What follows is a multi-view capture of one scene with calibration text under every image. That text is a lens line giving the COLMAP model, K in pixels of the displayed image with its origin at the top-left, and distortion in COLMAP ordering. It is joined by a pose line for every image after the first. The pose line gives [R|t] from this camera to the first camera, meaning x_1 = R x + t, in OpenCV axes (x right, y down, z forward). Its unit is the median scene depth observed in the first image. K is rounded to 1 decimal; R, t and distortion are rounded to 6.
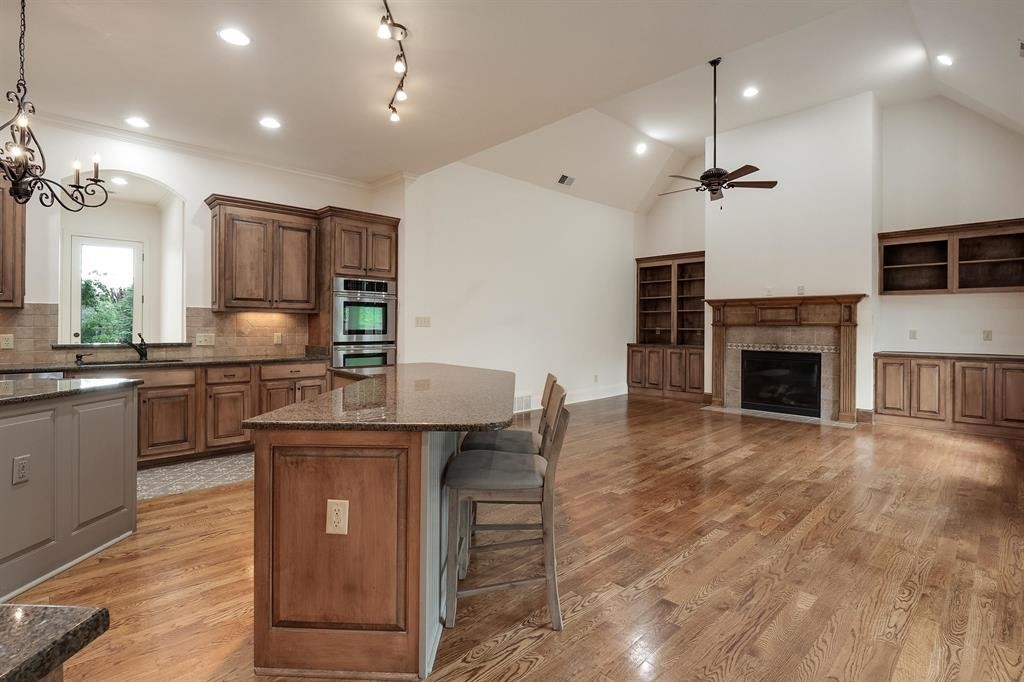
lens RADIAL K [[484.9, 0, 512.2], [0, 484.9, 331.8], [0, 0, 1]] dist [-0.008614, -0.001800]
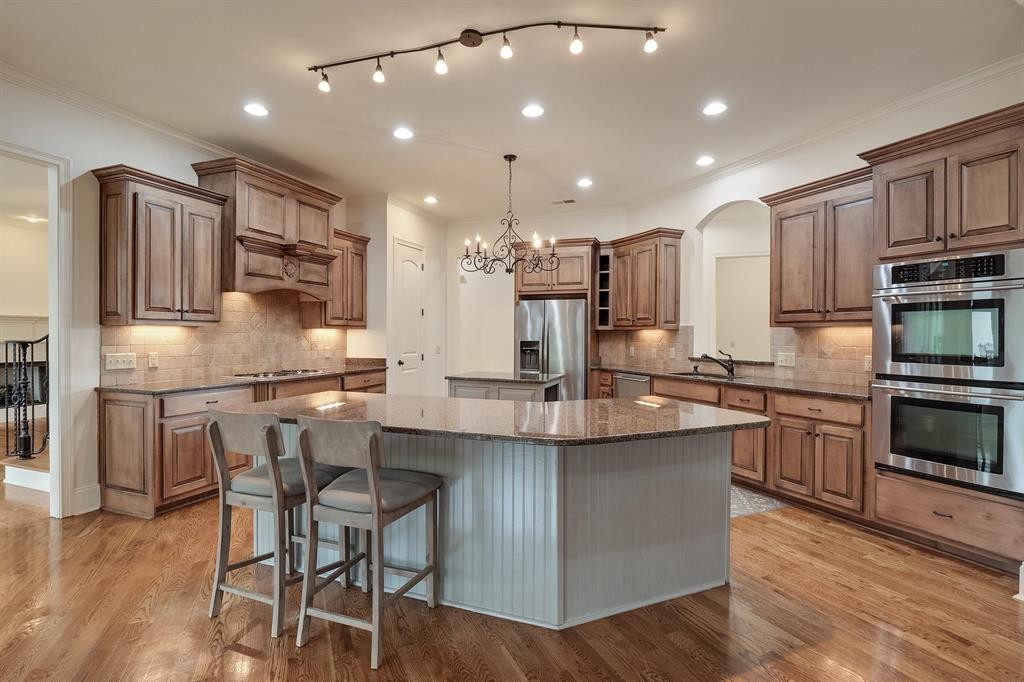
lens RADIAL K [[484.9, 0, 514.0], [0, 484.9, 337.0], [0, 0, 1]] dist [-0.008614, -0.001800]
pose [[-0.321822, -0.003549, -0.946794, 0.291824], [-0.017156, 0.999851, 0.002083, -0.014838], [0.946645, 0.016914, -0.321835, 0.650512]]
